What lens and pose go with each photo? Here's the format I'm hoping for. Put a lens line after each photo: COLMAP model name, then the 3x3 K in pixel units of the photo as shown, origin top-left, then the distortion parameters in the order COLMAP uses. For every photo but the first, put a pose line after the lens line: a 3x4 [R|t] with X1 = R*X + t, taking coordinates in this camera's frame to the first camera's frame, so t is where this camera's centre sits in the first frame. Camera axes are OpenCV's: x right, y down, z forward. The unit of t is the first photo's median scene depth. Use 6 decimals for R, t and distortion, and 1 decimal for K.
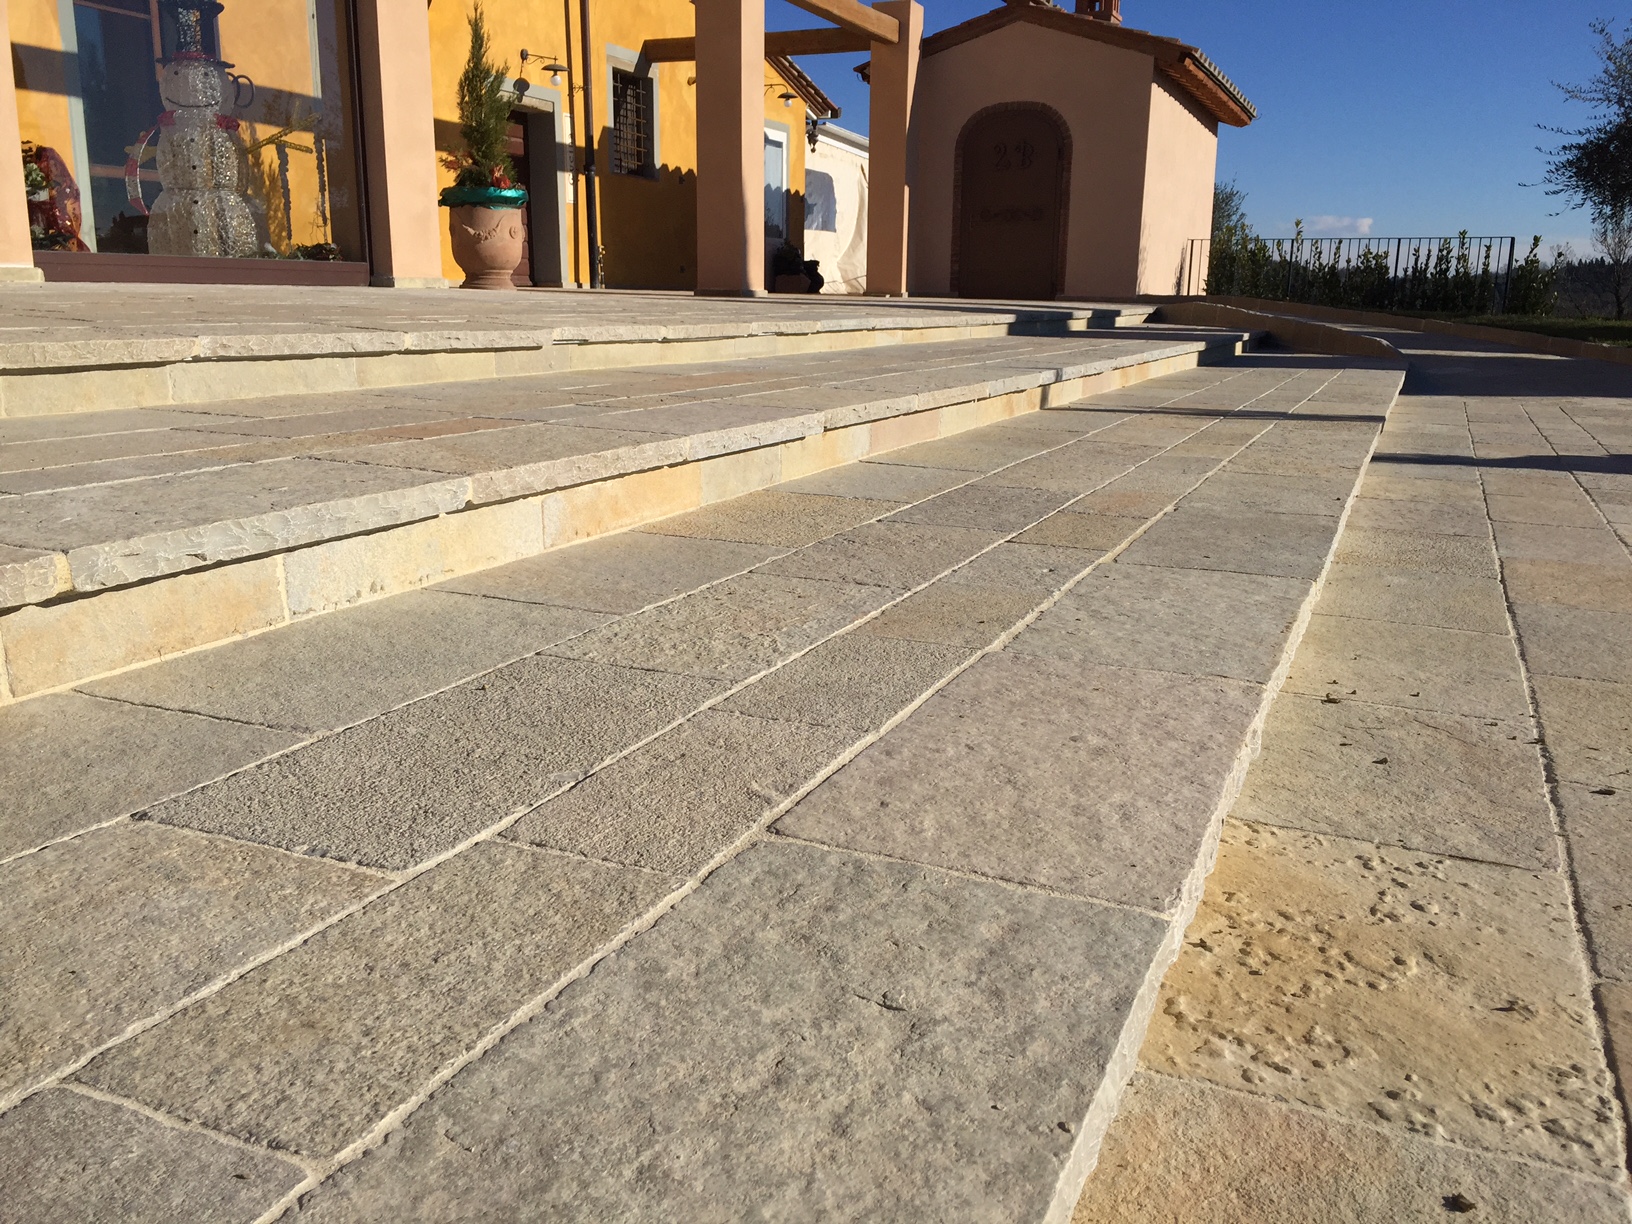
lens RADIAL K [[1387.6, 0, 817.5], [0, 1387.6, 618.1], [0, 0, 1]] dist [0.106585, -0.136893]
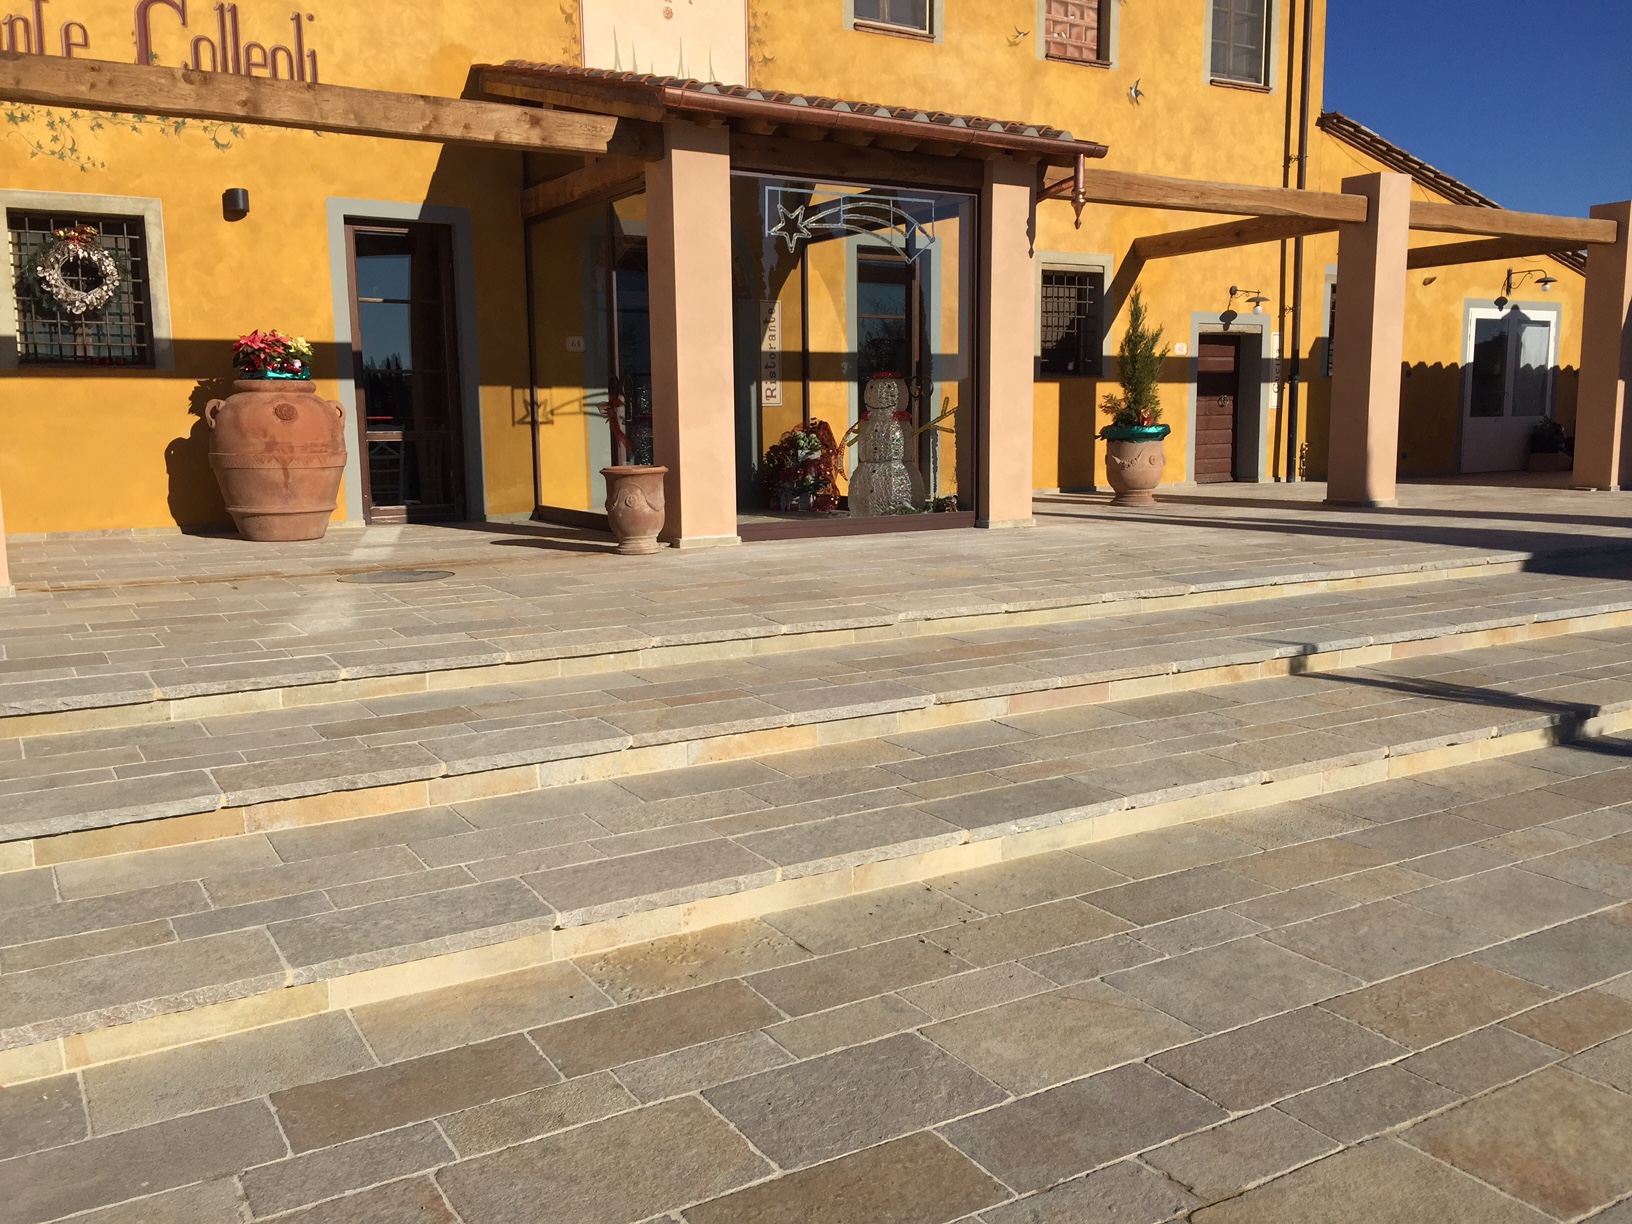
lens RADIAL K [[1398.9, 0, 819.9], [0, 1398.9, 632.0], [0, 0, 1]] dist [0.091759, -0.113329]
pose [[0.814418, 0.065282, -0.576595, 1.352305], [-0.110657, 0.992889, -0.043884, -0.200564], [0.569630, 0.099544, 0.815851, -0.787613]]
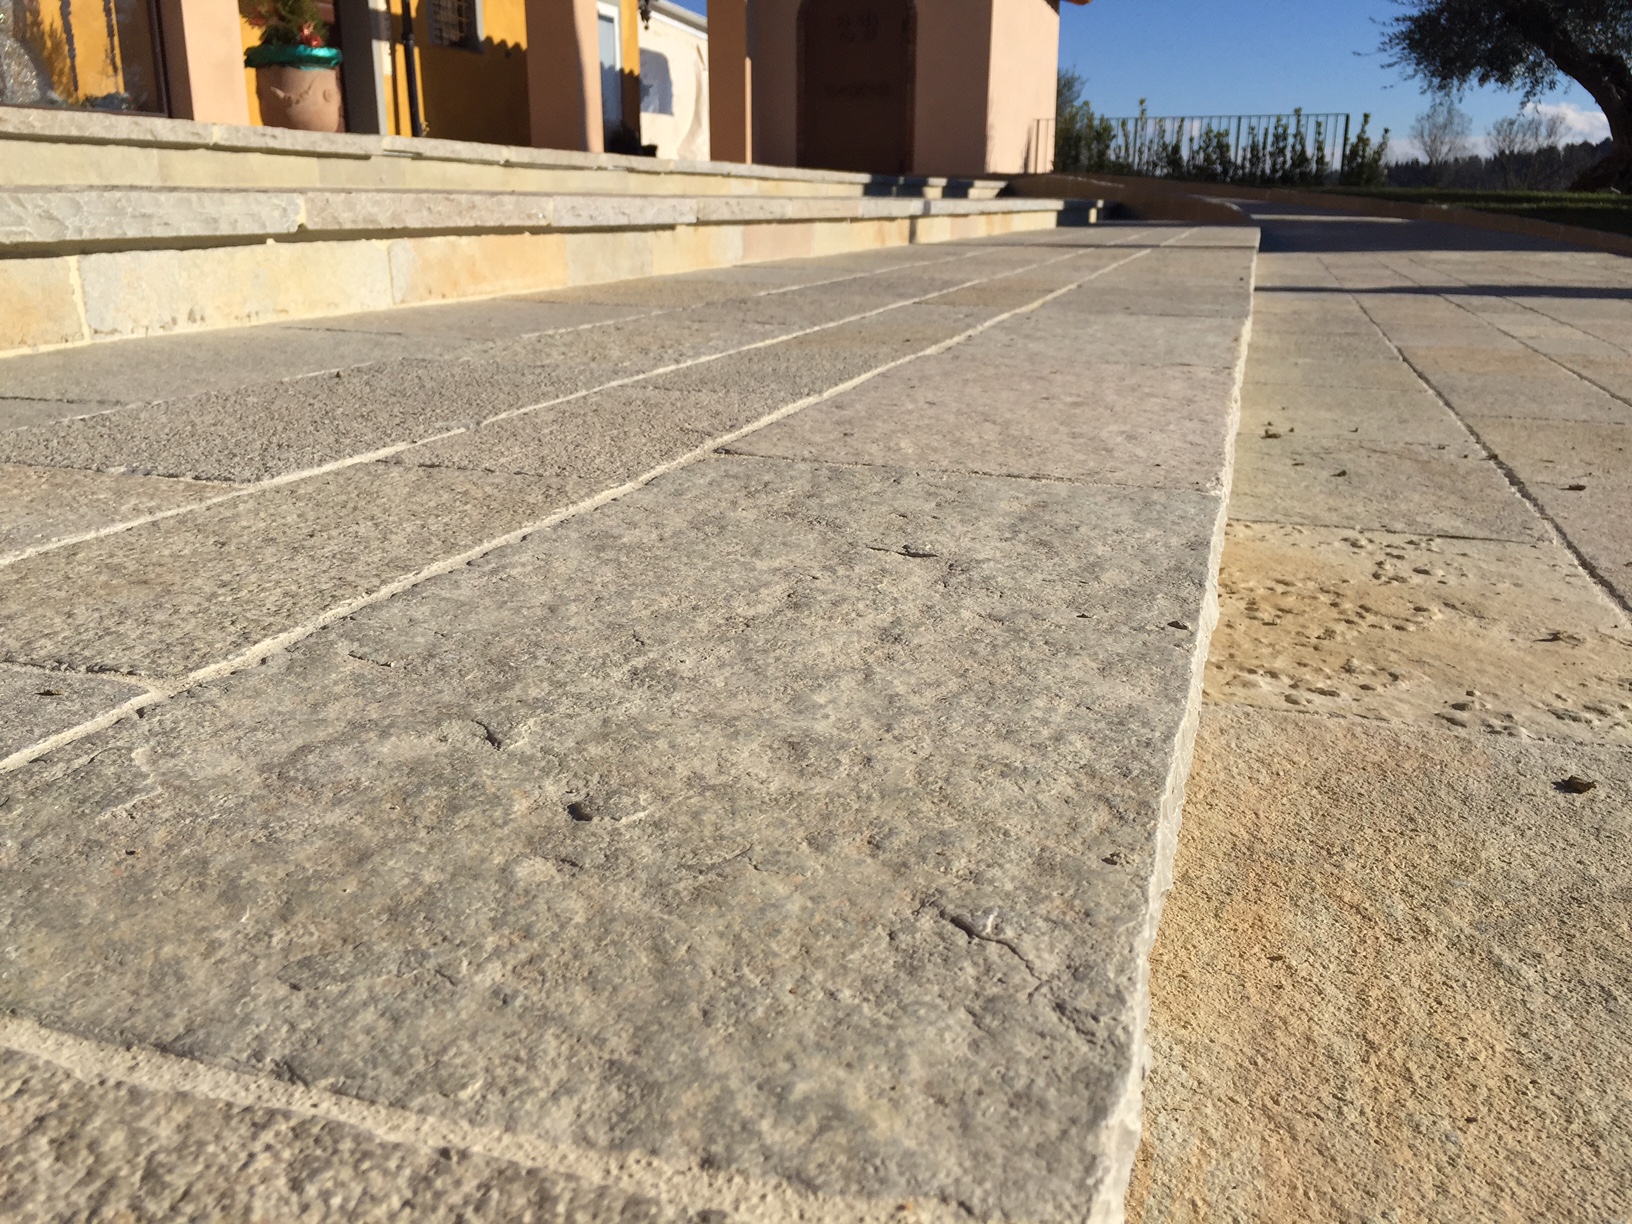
lens RADIAL K [[1394.5, 0, 816.0], [0, 1394.5, 612.0], [0, 0, 1]] dist [0.099248, -0.131604]
pose [[0.993828, -0.037852, 0.104272, -0.035343], [0.031908, 0.997801, 0.058095, 0.107054], [-0.106242, -0.054410, 0.992851, 0.092192]]
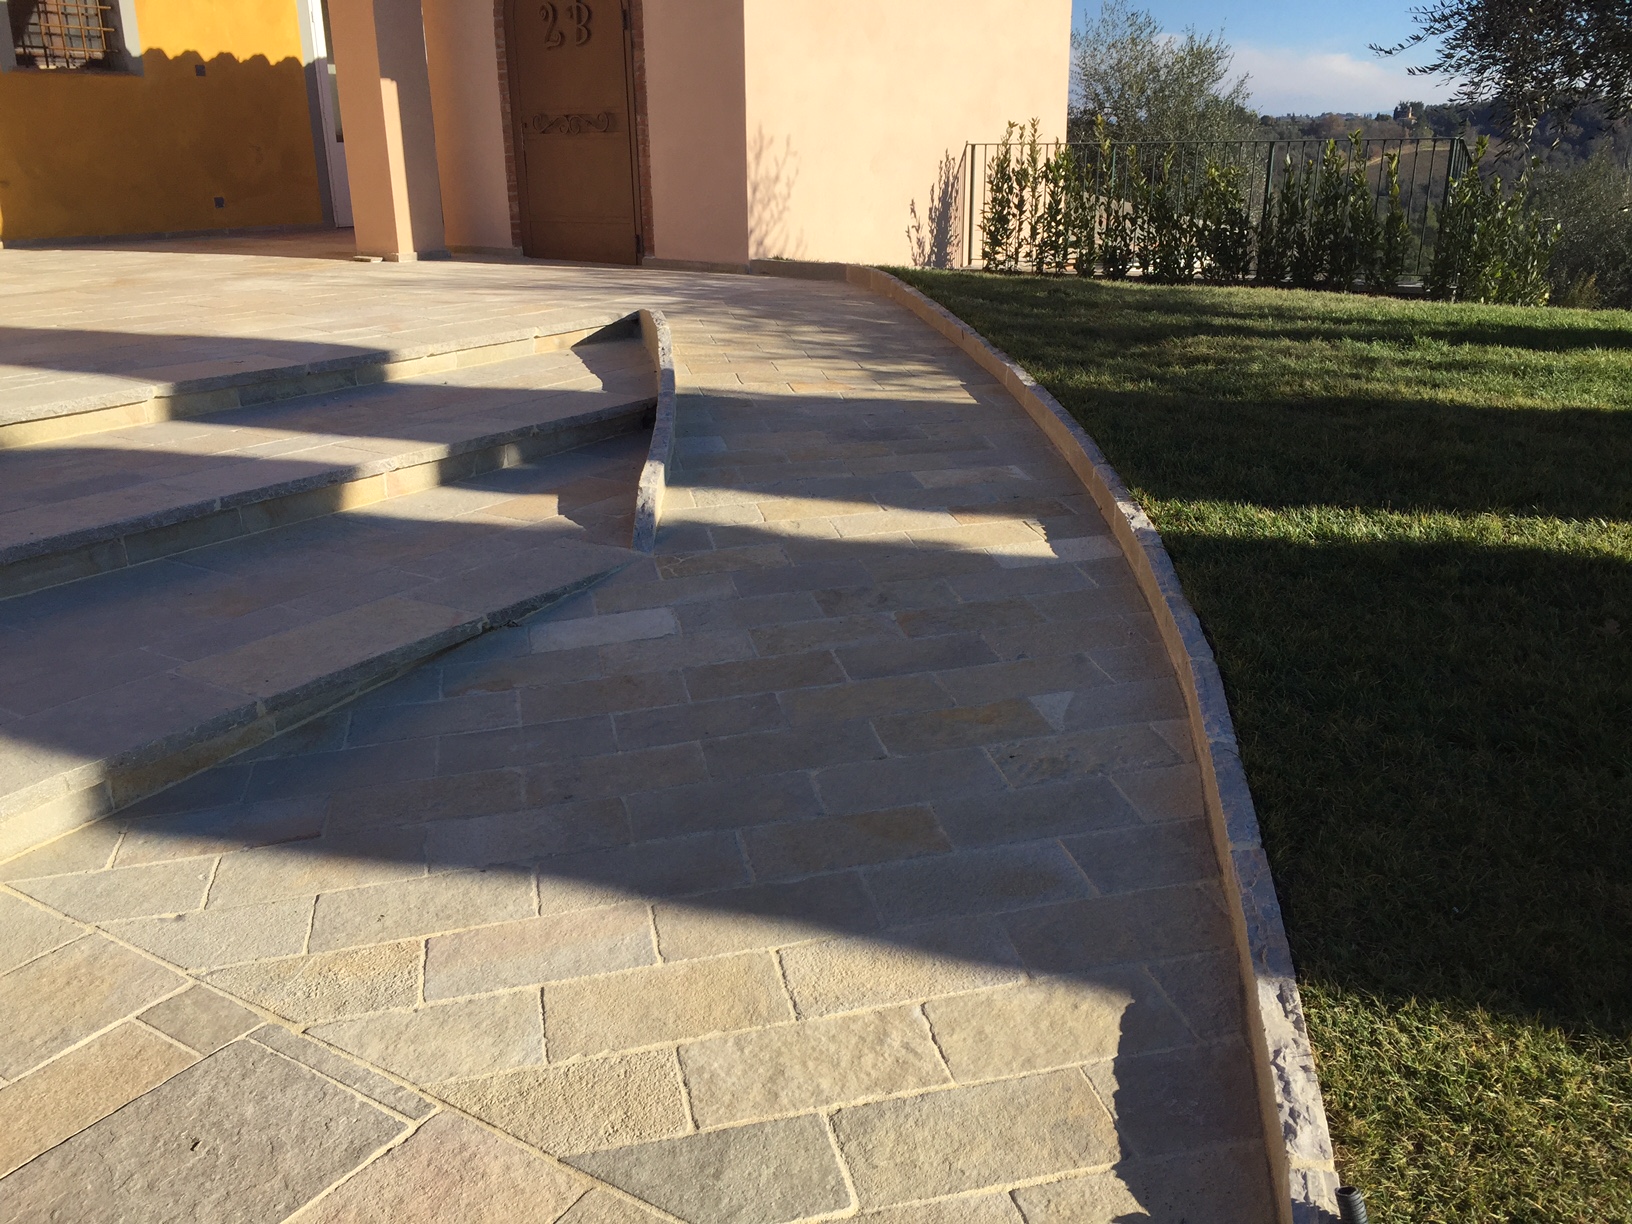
lens RADIAL K [[1408.8, 0, 836.6], [0, 1408.8, 609.8], [0, 0, 1]] dist [0.097043, -0.132977]
pose [[0.988410, 0.023046, -0.150046, 2.509121], [-0.009625, 0.995934, 0.089567, -0.954543], [0.151500, -0.087085, 0.984614, 2.769167]]
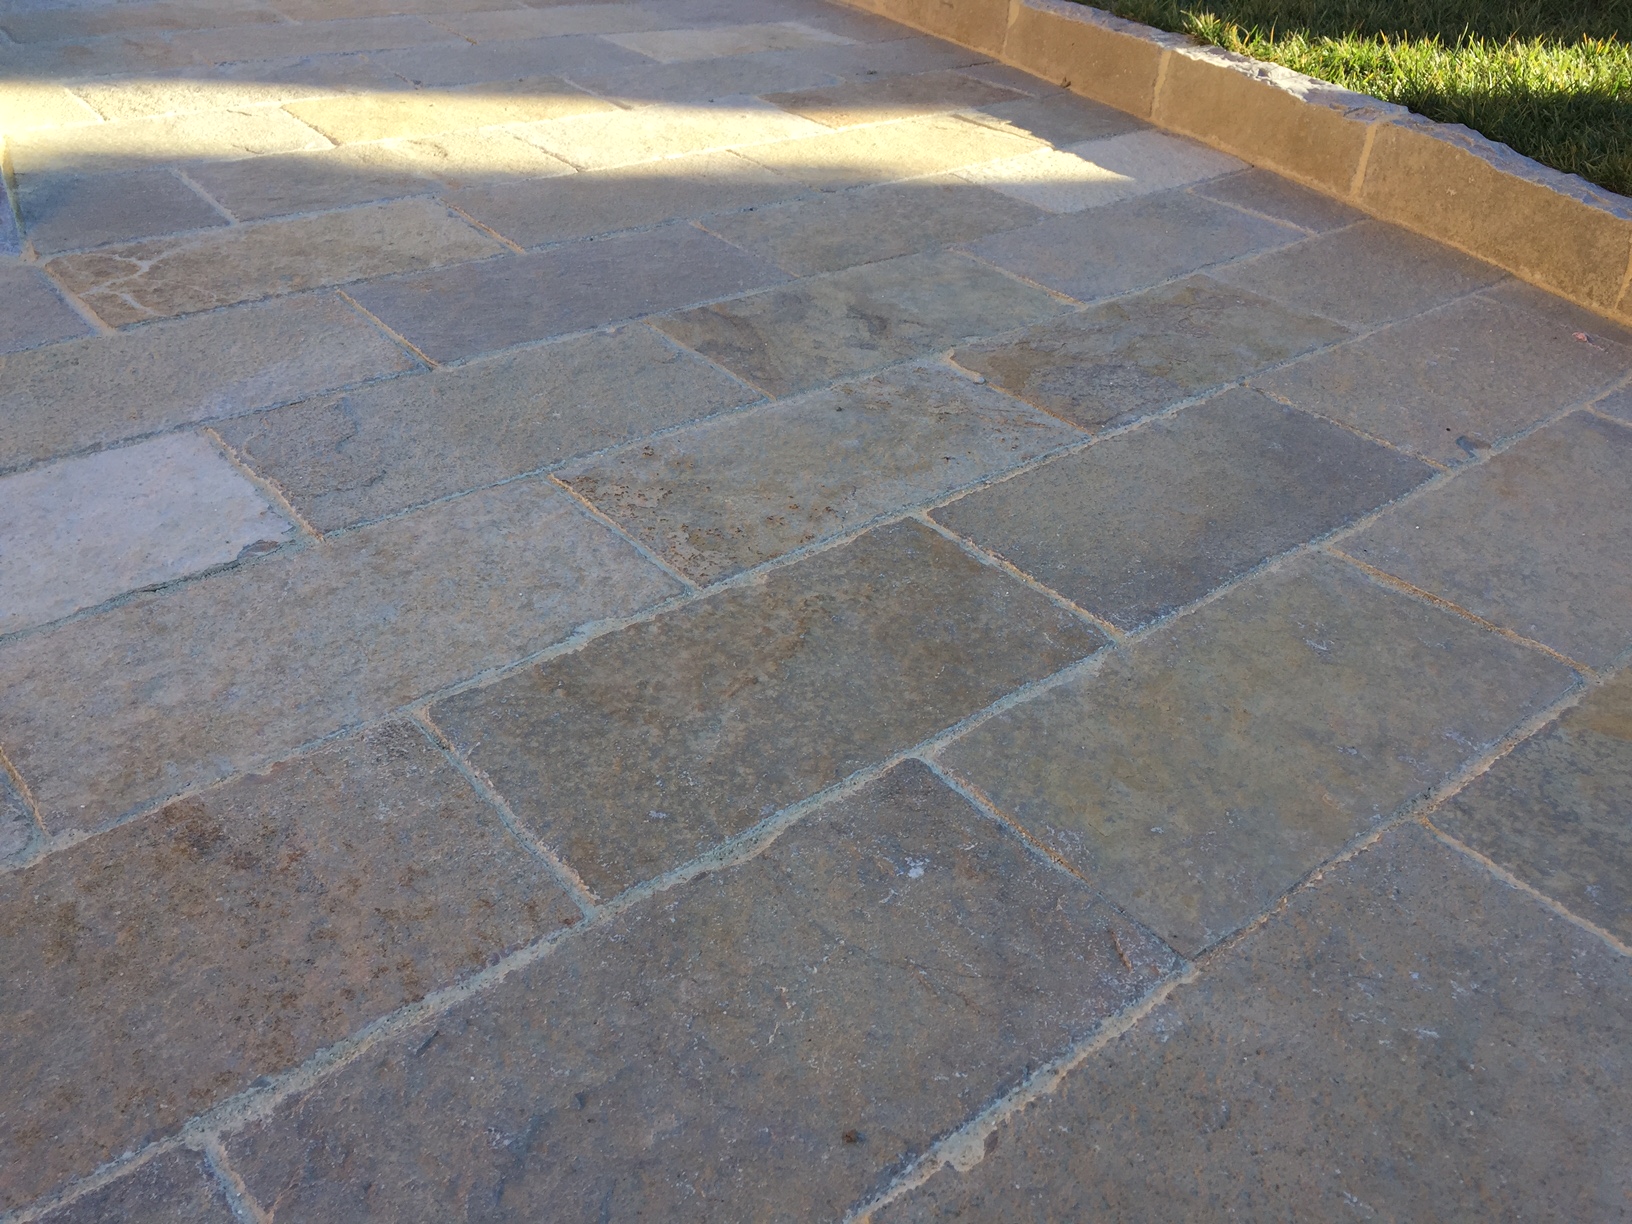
lens RADIAL K [[1408.8, 0, 836.6], [0, 1408.8, 609.8], [0, 0, 1]] dist [0.097043, -0.132977]
pose [[0.950314, -0.140125, 0.277971, 2.098657], [0.056191, 0.955506, 0.289570, -0.867011], [-0.306179, -0.259563, 0.915905, 3.955906]]
